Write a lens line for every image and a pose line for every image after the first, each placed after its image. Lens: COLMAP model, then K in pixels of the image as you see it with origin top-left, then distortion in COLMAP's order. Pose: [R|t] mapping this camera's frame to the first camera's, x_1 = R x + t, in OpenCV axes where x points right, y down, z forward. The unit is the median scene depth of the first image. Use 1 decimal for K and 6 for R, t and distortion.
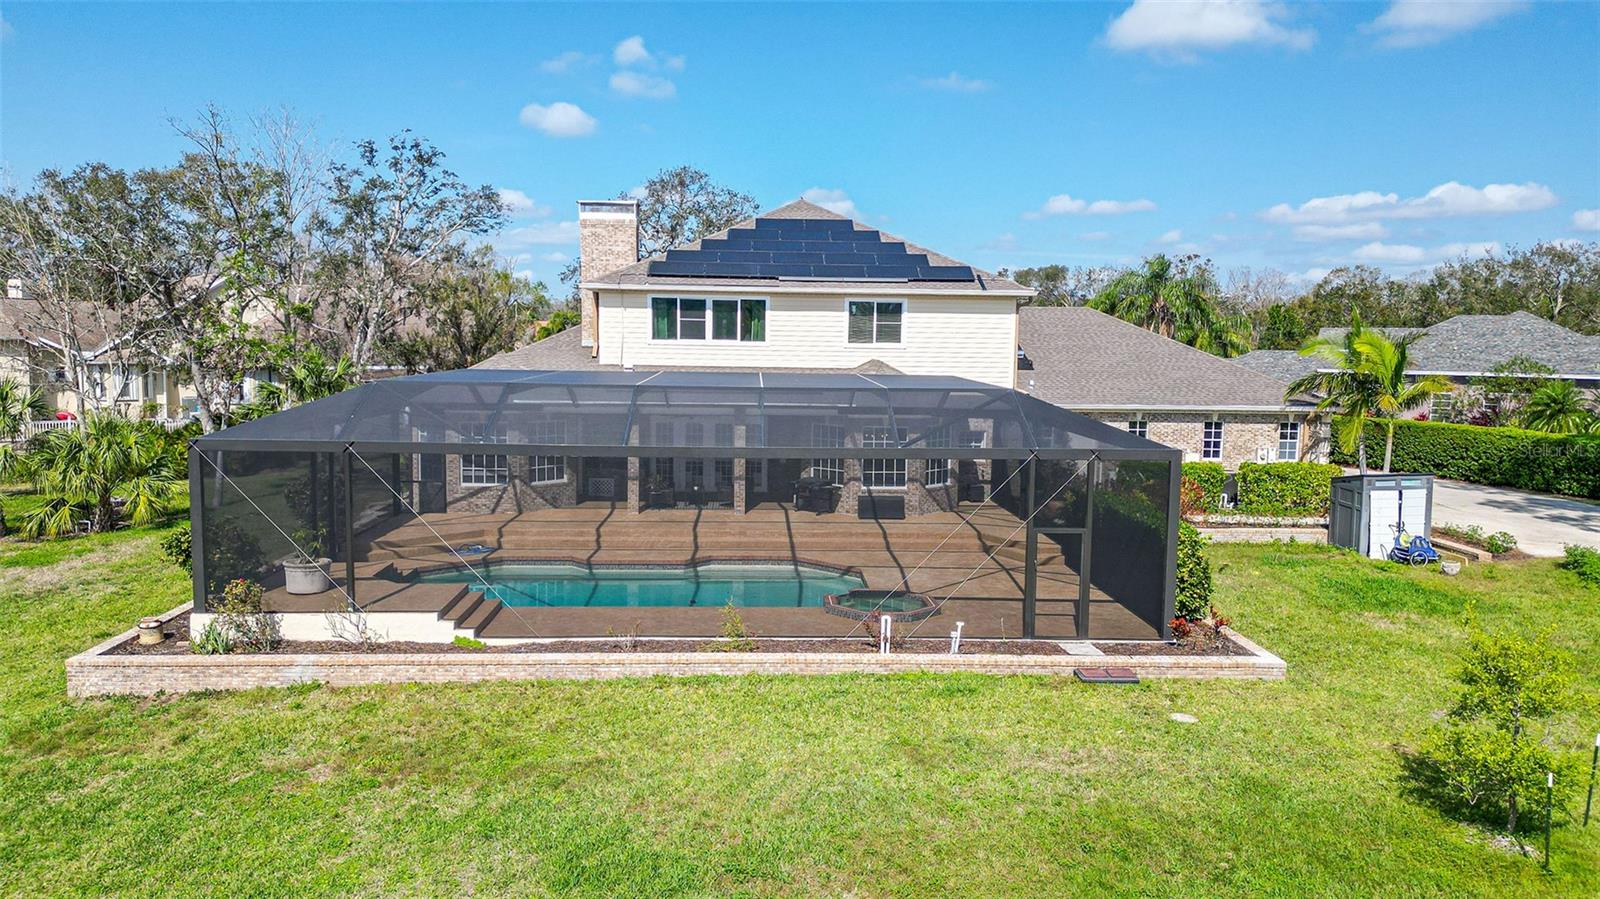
lens RADIAL K [[1141.4, 0, 800.0], [0, 1141.4, 449.5], [0, 0, 1]] dist [0.063718, -0.005295]
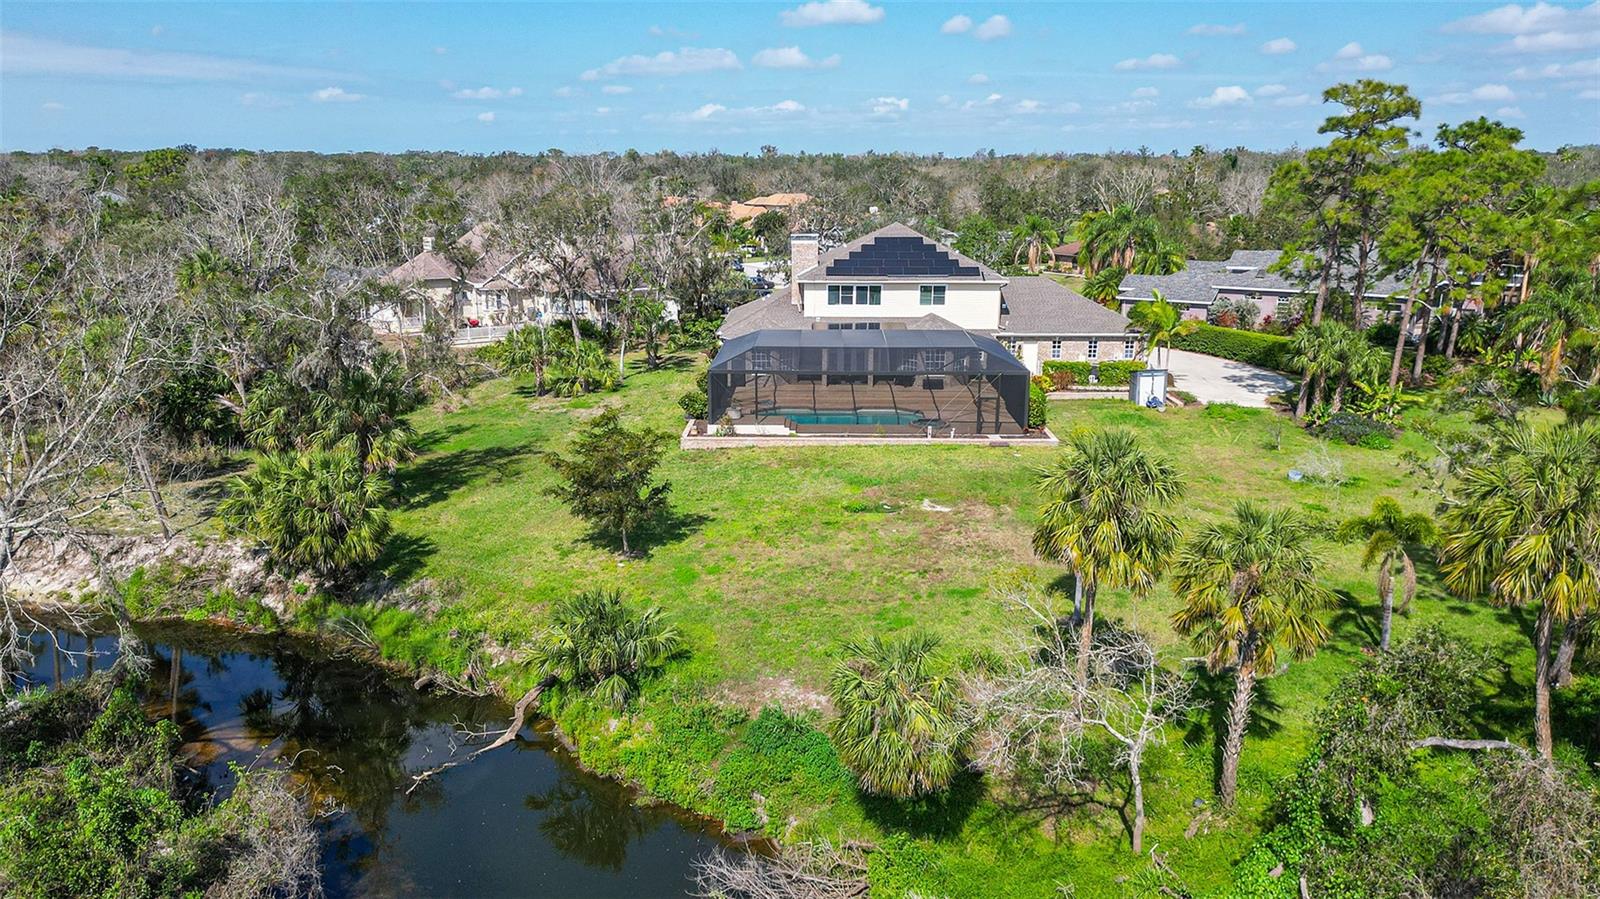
lens RADIAL K [[1113.1, 0, 800.0], [0, 1113.1, 449.5], [0, 0, 1]] dist [0.059491, -0.000319]
pose [[0.997669, 0.001805, -0.068212, -0.042132], [0.007823, 0.990034, 0.140613, -0.133449], [0.067786, -0.140819, 0.987712, -1.224865]]
